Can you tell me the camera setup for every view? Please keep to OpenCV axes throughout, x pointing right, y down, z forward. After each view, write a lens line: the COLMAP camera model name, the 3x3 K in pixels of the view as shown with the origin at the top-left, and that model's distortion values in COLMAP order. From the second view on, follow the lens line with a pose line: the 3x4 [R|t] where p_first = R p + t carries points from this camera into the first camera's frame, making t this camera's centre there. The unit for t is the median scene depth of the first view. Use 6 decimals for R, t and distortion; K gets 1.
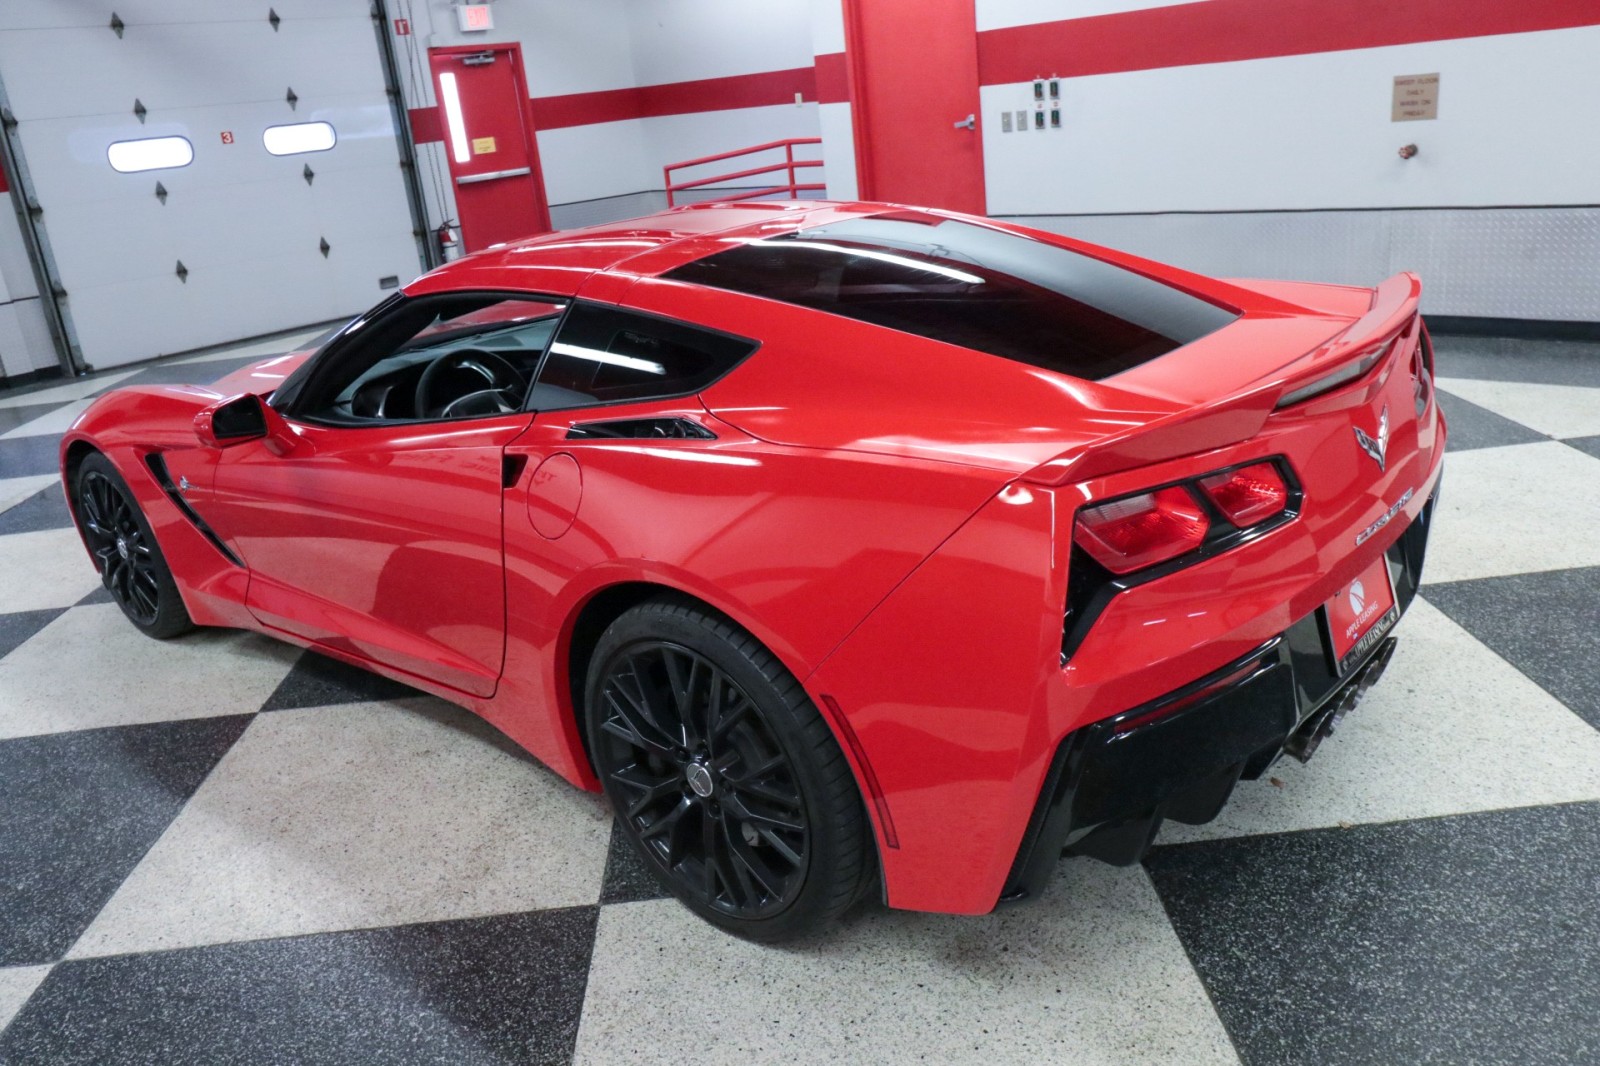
lens RADIAL K [[1347.5, 0, 800.0], [0, 1347.5, 533.0], [0, 0, 1]] dist [0.011781, -0.002728]
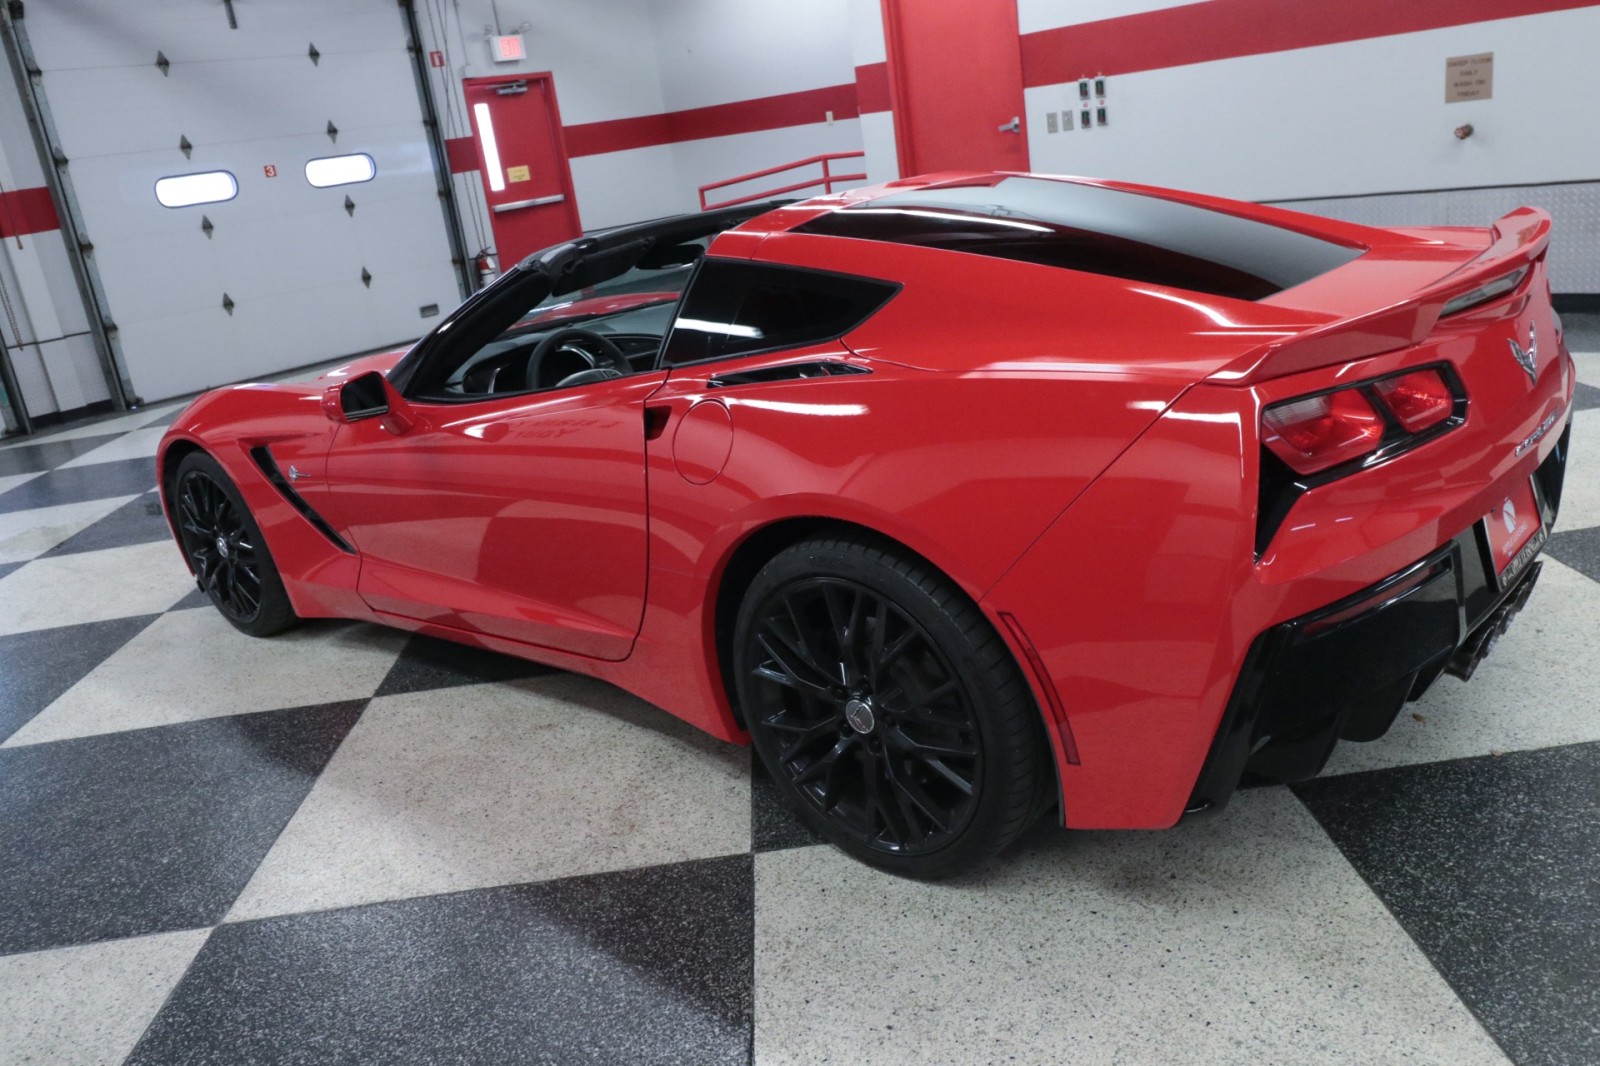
lens RADIAL K [[1355.0, 0, 801.8], [0, 1355.0, 528.0], [0, 0, 1]] dist [0.013769, -0.005307]
pose [[0.999485, -0.030346, -0.010396, -0.091939], [0.030021, 0.999096, -0.030107, 0.063854], [0.011300, 0.029779, 0.999493, -0.013175]]
